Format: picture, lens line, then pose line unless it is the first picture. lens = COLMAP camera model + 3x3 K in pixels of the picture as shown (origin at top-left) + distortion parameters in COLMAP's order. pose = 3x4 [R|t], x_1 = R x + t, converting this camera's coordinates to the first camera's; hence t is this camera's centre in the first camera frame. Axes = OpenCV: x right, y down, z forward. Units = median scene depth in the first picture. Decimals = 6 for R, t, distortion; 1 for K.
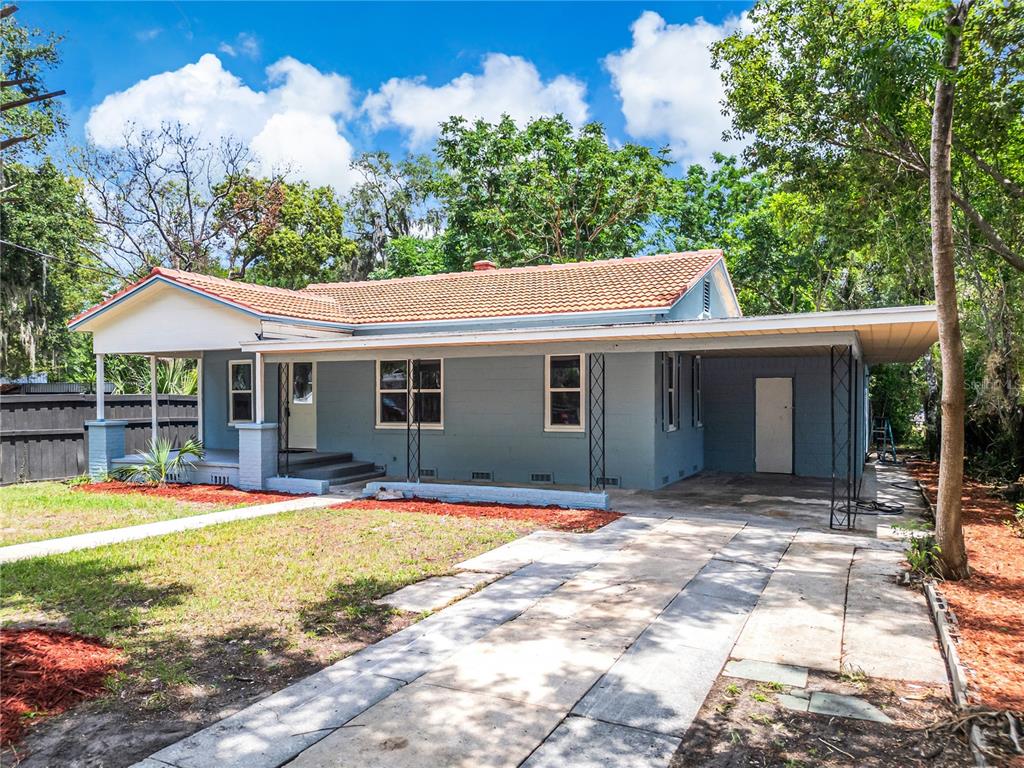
lens RADIAL K [[733.1, 0, 489.5], [0, 733.1, 402.1], [0, 0, 1]] dist [0.070213, -0.056883]
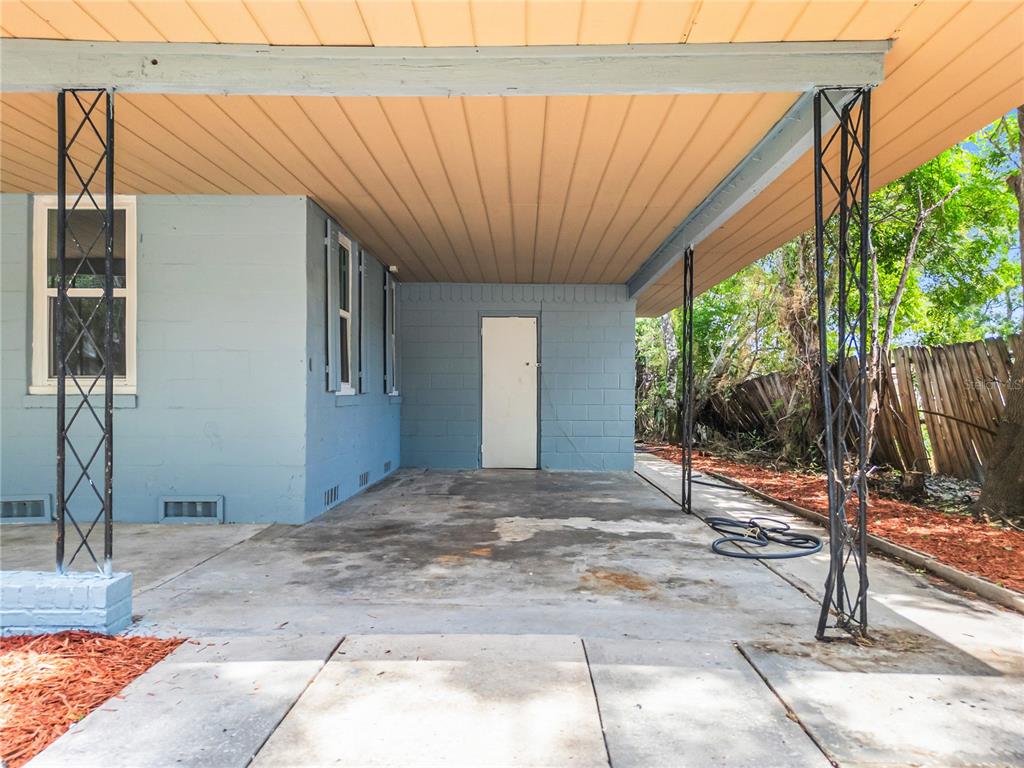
lens RADIAL K [[733.1, 0, 514.4], [0, 733.1, 387.6], [0, 0, 1]] dist [0.070213, -0.056883]
pose [[0.895743, 0.007556, 0.444509, 0.130353], [0.000134, 0.999851, -0.017266, 0.043705], [-0.444573, 0.015526, 0.895608, 0.512105]]
